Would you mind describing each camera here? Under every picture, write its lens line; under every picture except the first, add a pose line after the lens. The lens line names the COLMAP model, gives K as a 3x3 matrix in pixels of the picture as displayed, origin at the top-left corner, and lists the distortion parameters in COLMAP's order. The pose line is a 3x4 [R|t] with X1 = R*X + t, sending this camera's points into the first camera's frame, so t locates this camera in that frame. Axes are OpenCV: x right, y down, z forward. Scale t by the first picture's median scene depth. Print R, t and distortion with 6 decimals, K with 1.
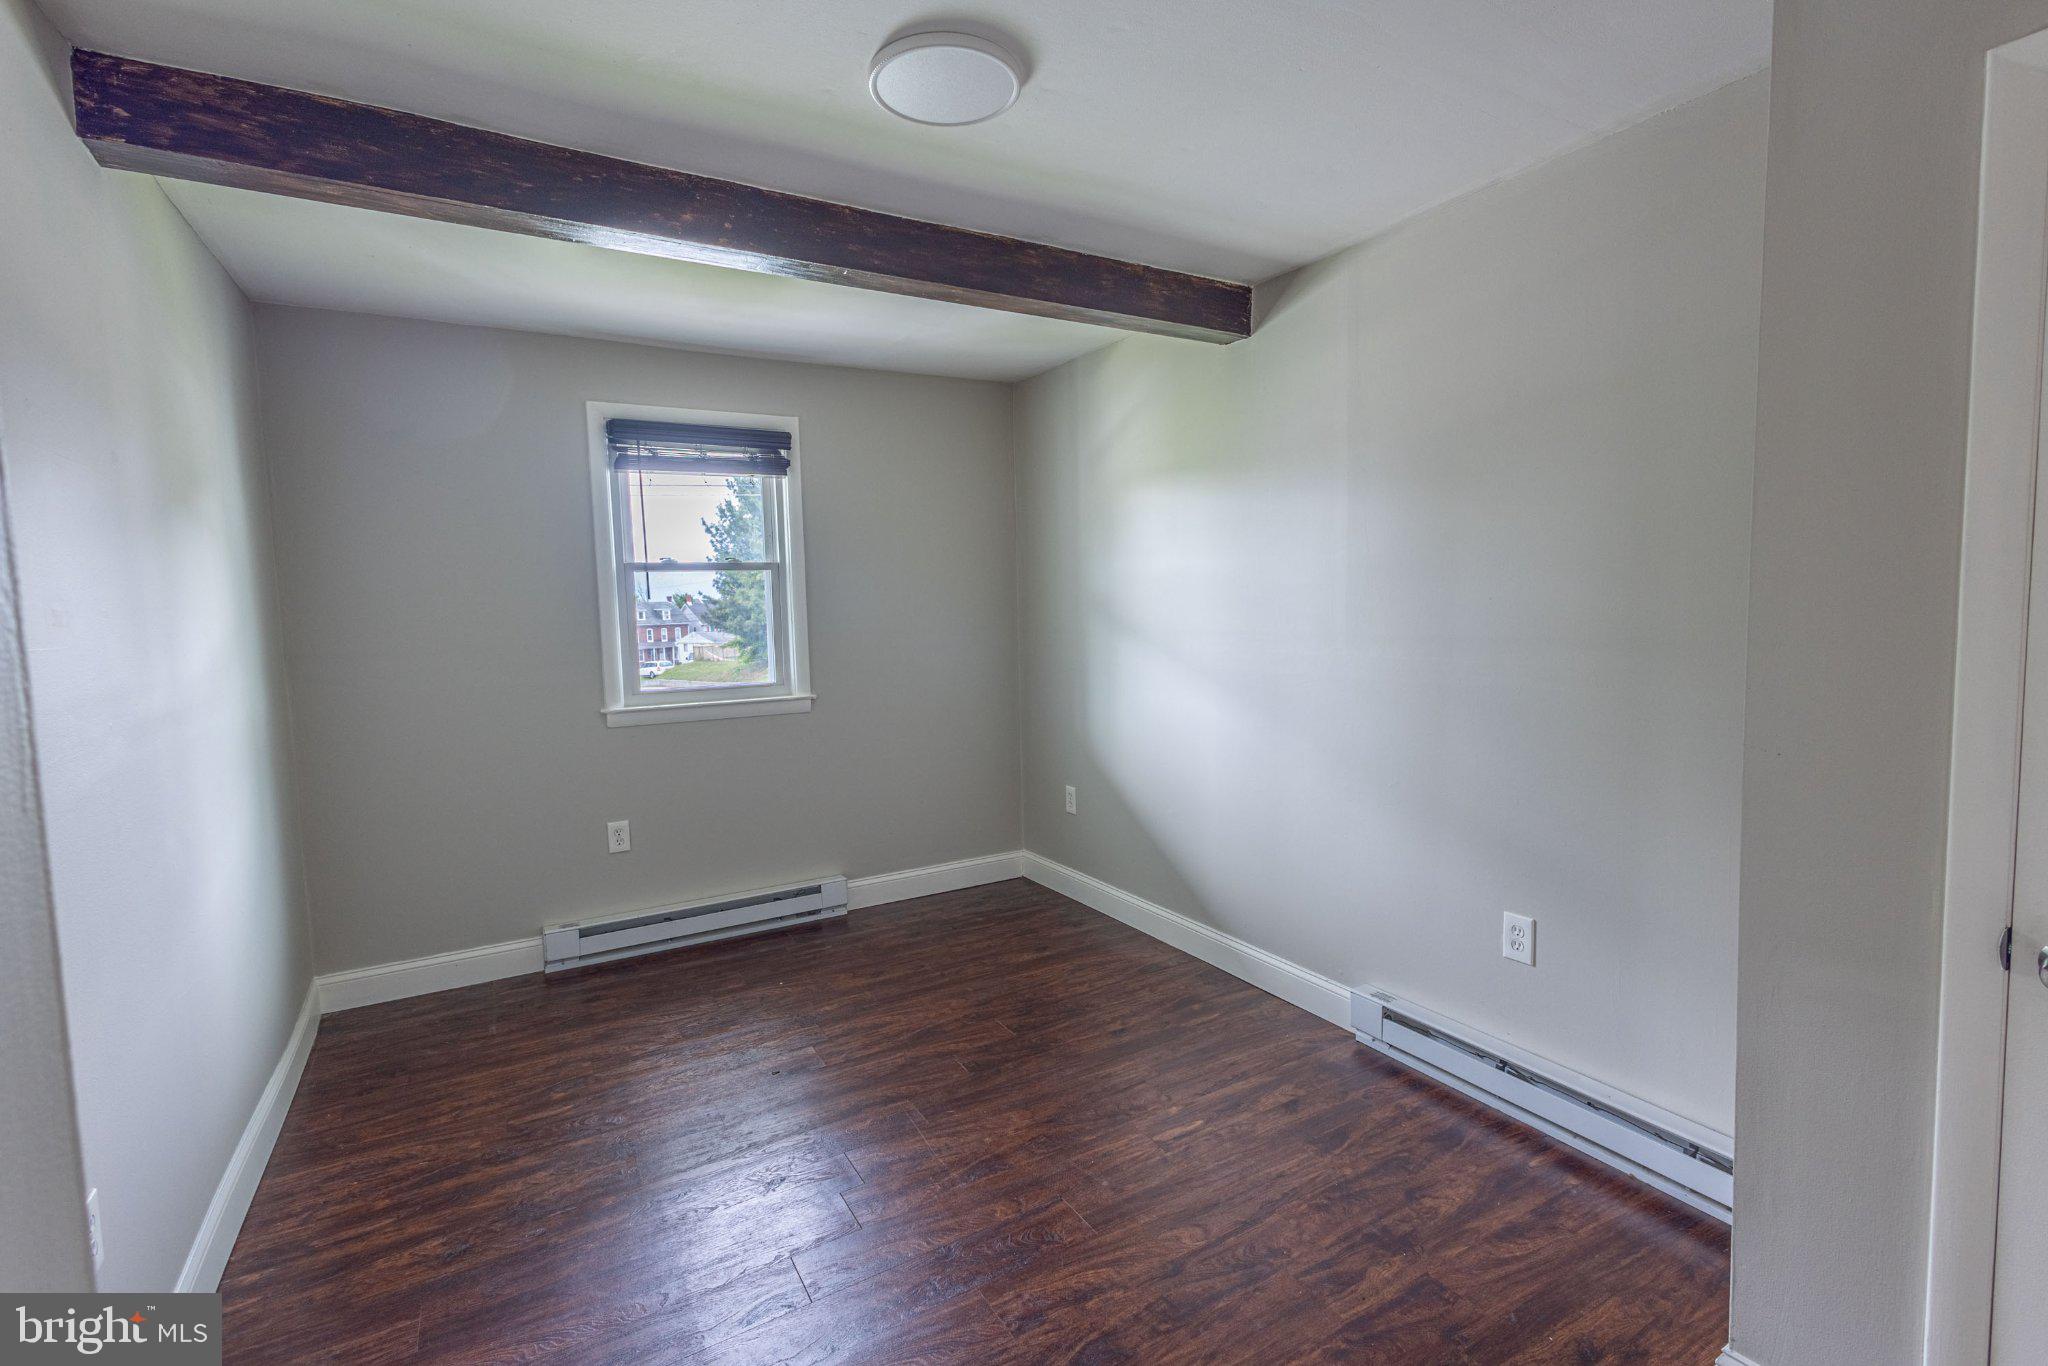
lens RADIAL K [[939.5, 0, 1018.9], [0, 939.5, 677.9], [0, 0, 1]] dist [0.013063, -0.003688]
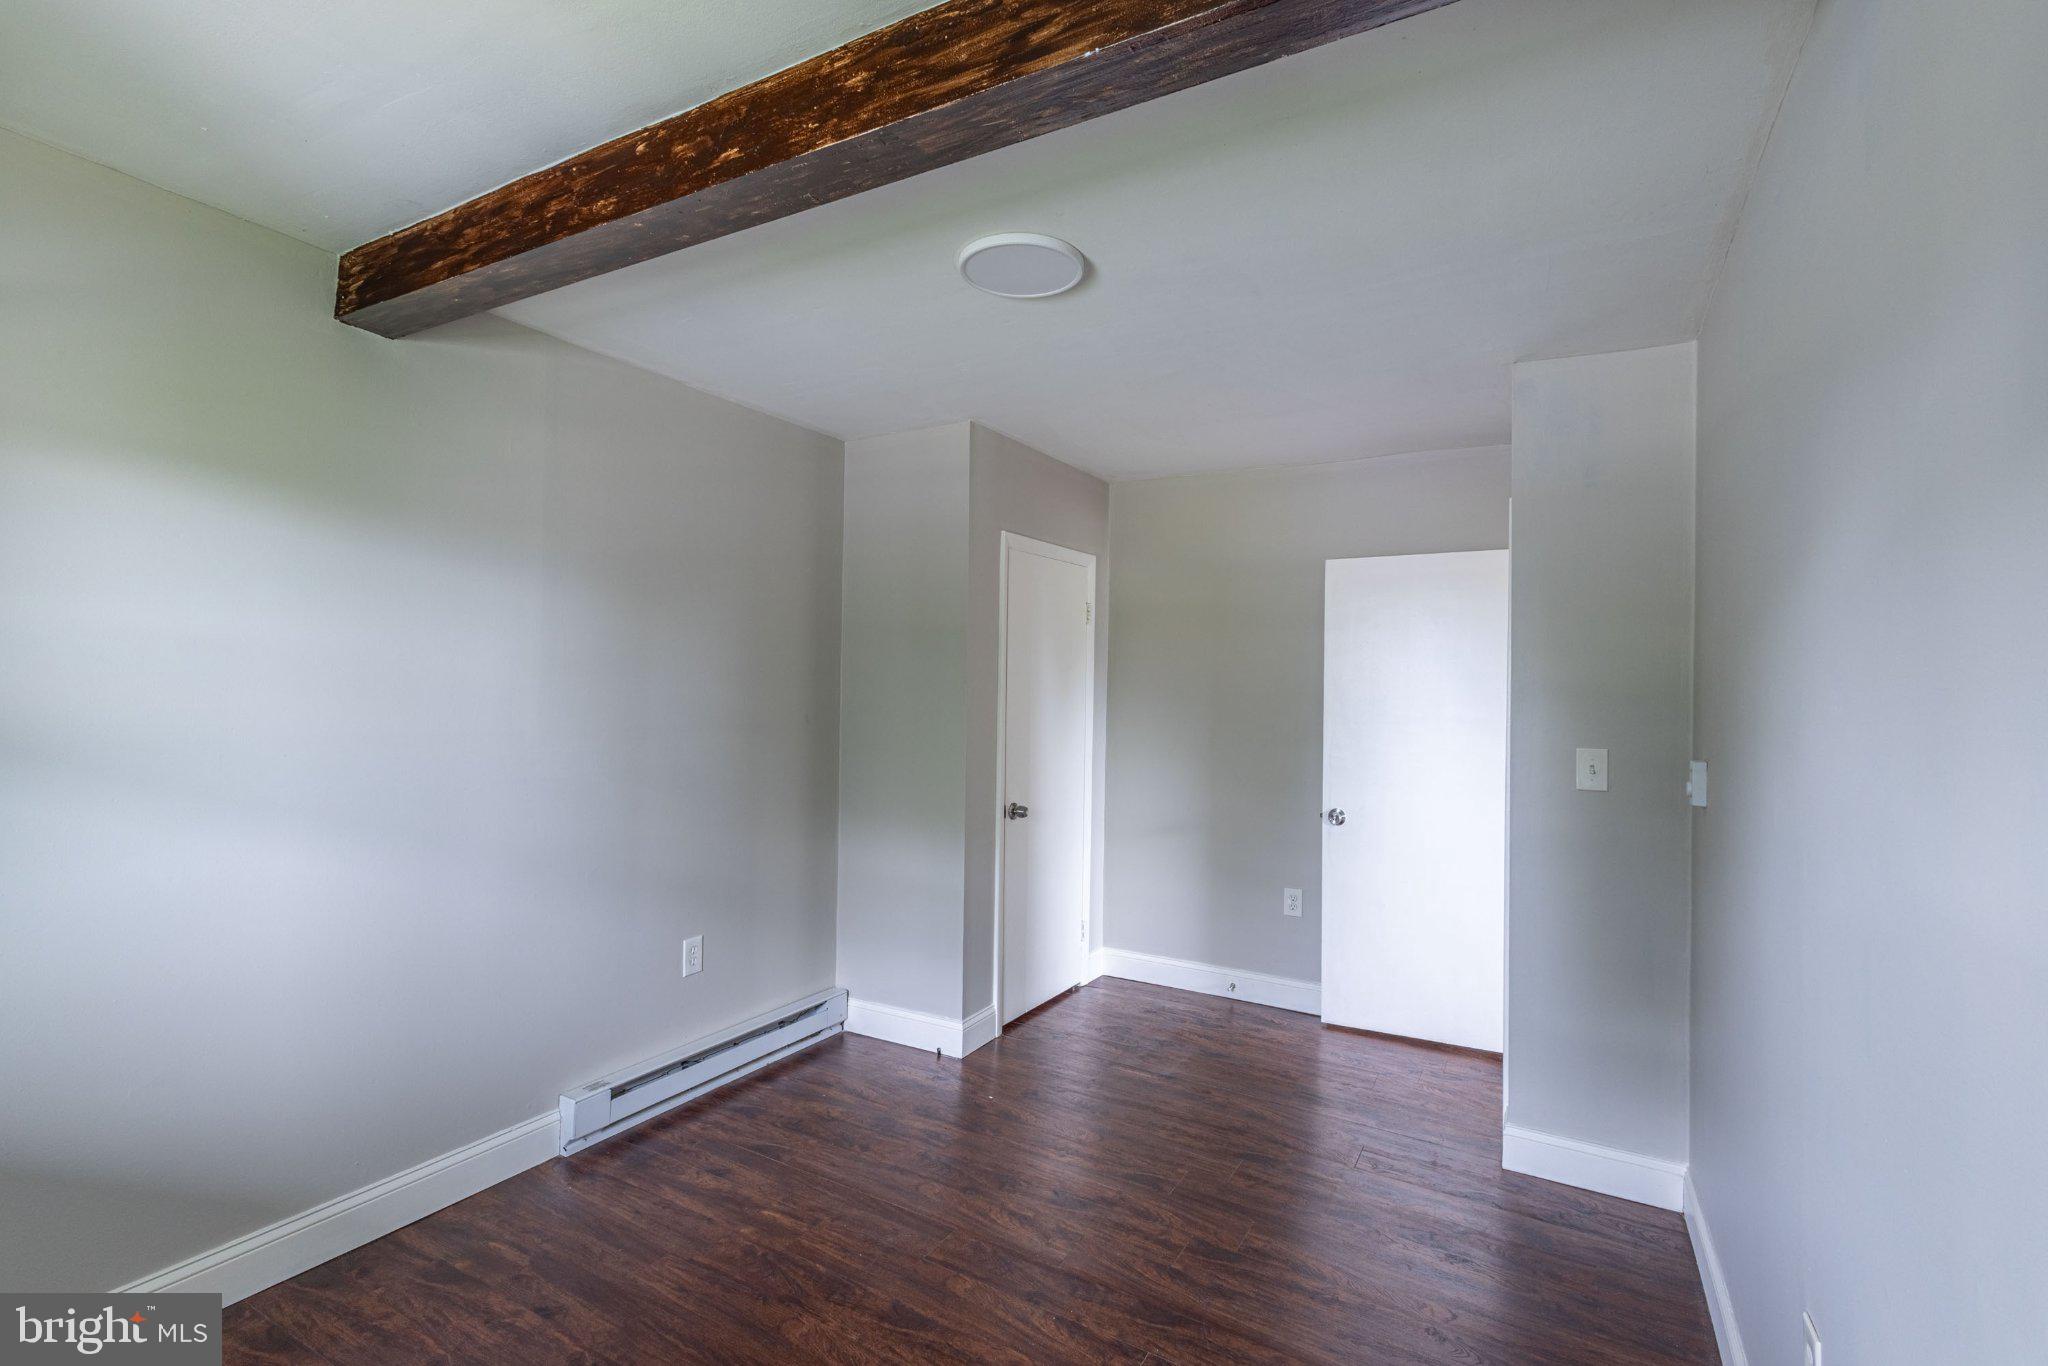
lens RADIAL K [[939.5, 0, 1020.5], [0, 939.5, 678.7], [0, 0, 1]] dist [0.013063, -0.003688]
pose [[-0.482682, 0.017832, 0.875614, -0.786705], [0.074335, 0.997019, 0.020672, -0.091831], [-0.872635, 0.075066, -0.482569, 1.139329]]
